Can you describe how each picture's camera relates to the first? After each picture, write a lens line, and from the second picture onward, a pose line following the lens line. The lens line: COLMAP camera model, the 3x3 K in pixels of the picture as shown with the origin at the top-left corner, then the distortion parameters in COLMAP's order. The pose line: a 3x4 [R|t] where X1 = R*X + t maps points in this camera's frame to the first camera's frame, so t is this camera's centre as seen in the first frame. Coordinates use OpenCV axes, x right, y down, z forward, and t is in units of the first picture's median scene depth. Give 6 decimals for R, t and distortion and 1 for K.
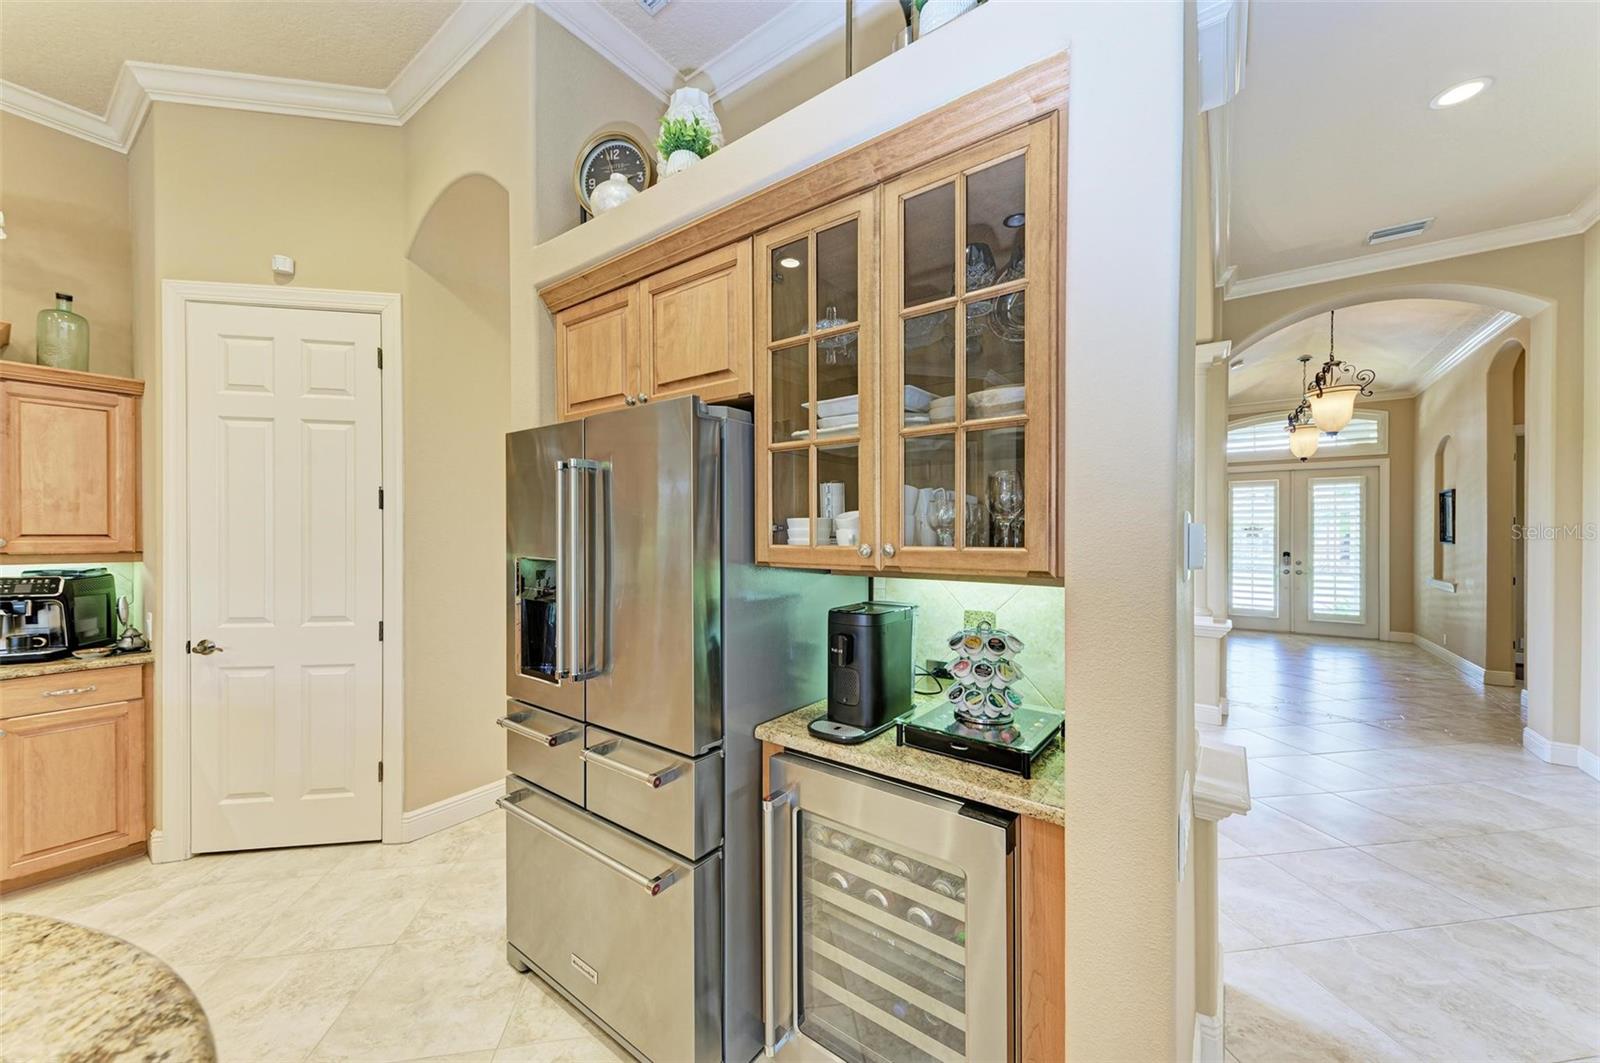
lens RADIAL K [[591.5, 0, 790.9], [0, 591.5, 536.9], [0, 0, 1]] dist [0.008924, -0.000774]
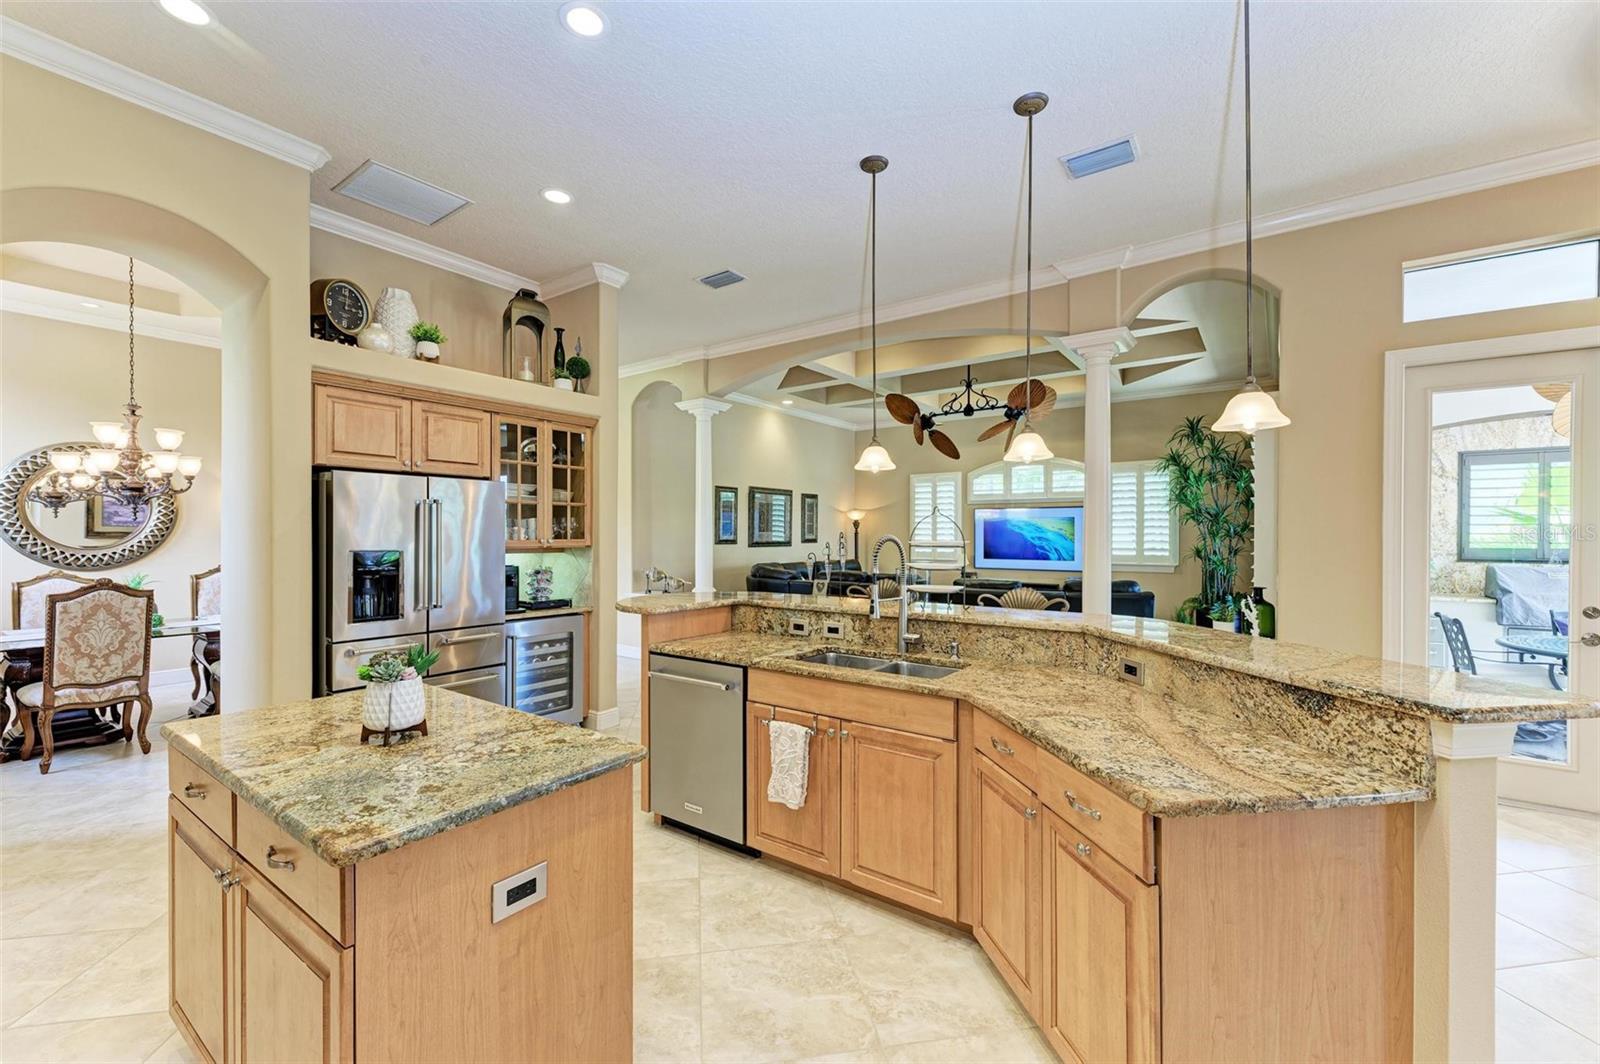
lens RADIAL K [[652.6, 0, 811.8], [0, 652.6, 541.2], [0, 0, 1]] dist [0.008543, -0.000941]
pose [[-0.017793, -0.012338, 0.999766, -1.649183], [0.003757, 0.999916, 0.012407, -0.006673], [-0.999835, 0.003976, -0.017745, -0.151241]]
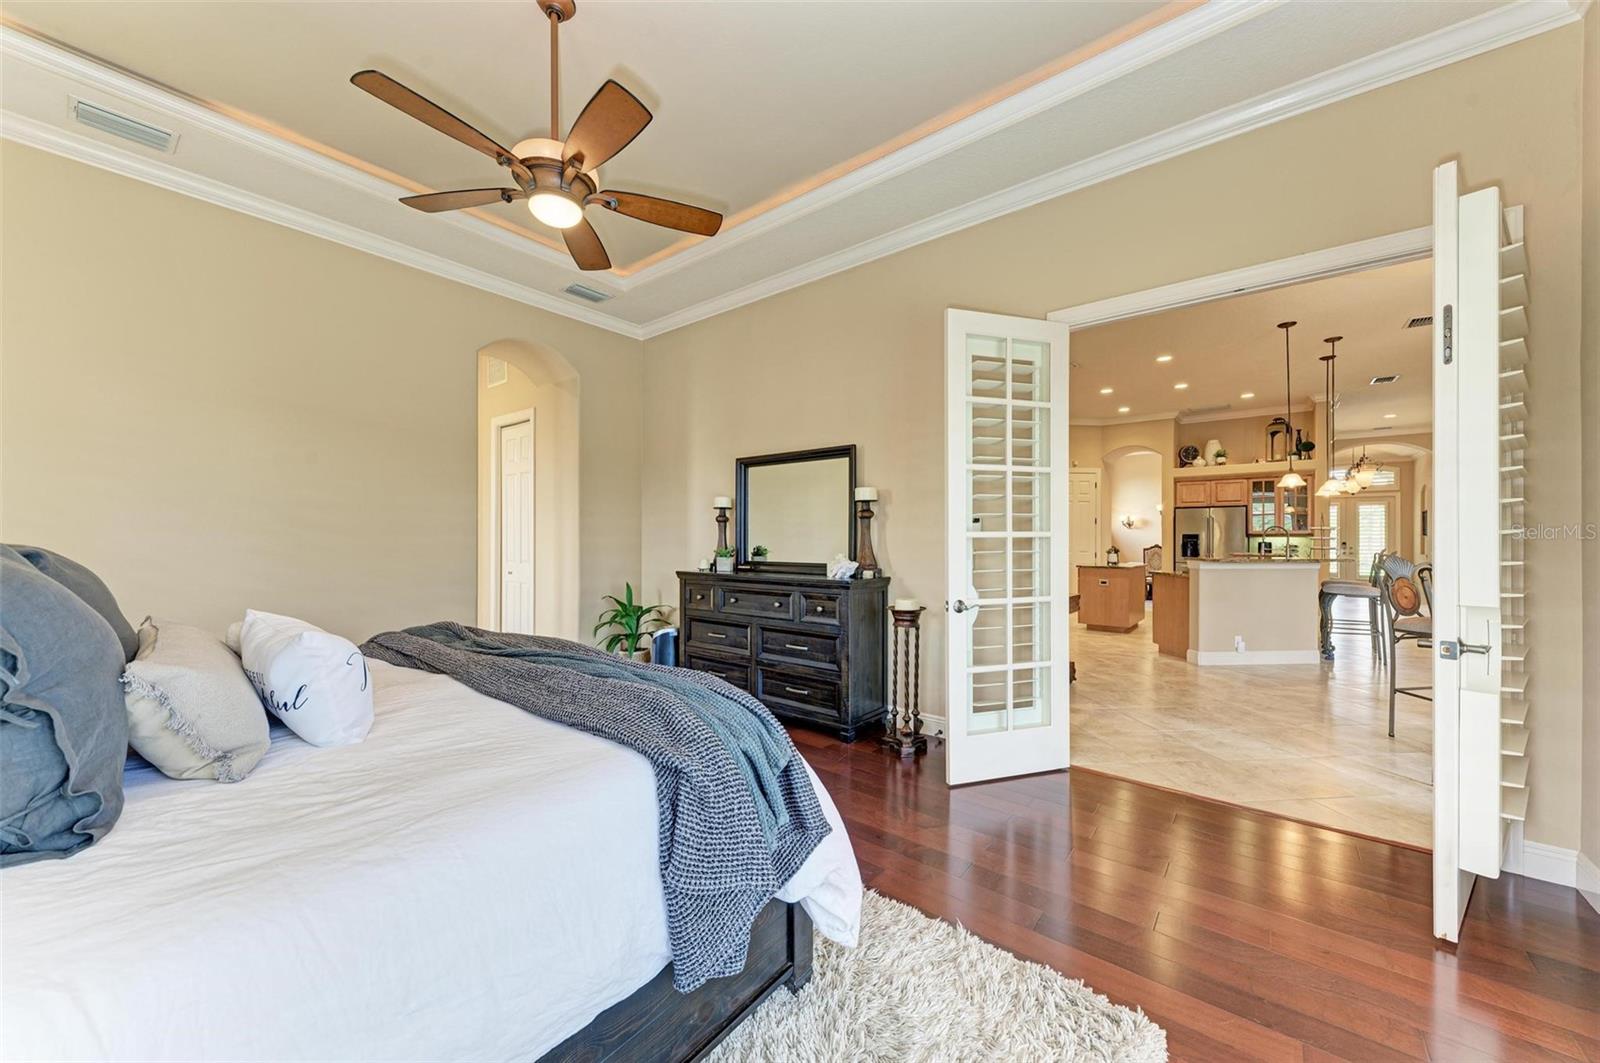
lens RADIAL K [[591.5, 0, 794.5], [0, 591.5, 542.0], [0, 0, 1]] dist [0.008924, -0.000774]
pose [[0.998651, -0.001475, -0.051896, -2.556294], [0.001430, 0.999999, -0.000898, 0.073826], [0.051897, 0.000823, 0.998652, -3.084226]]
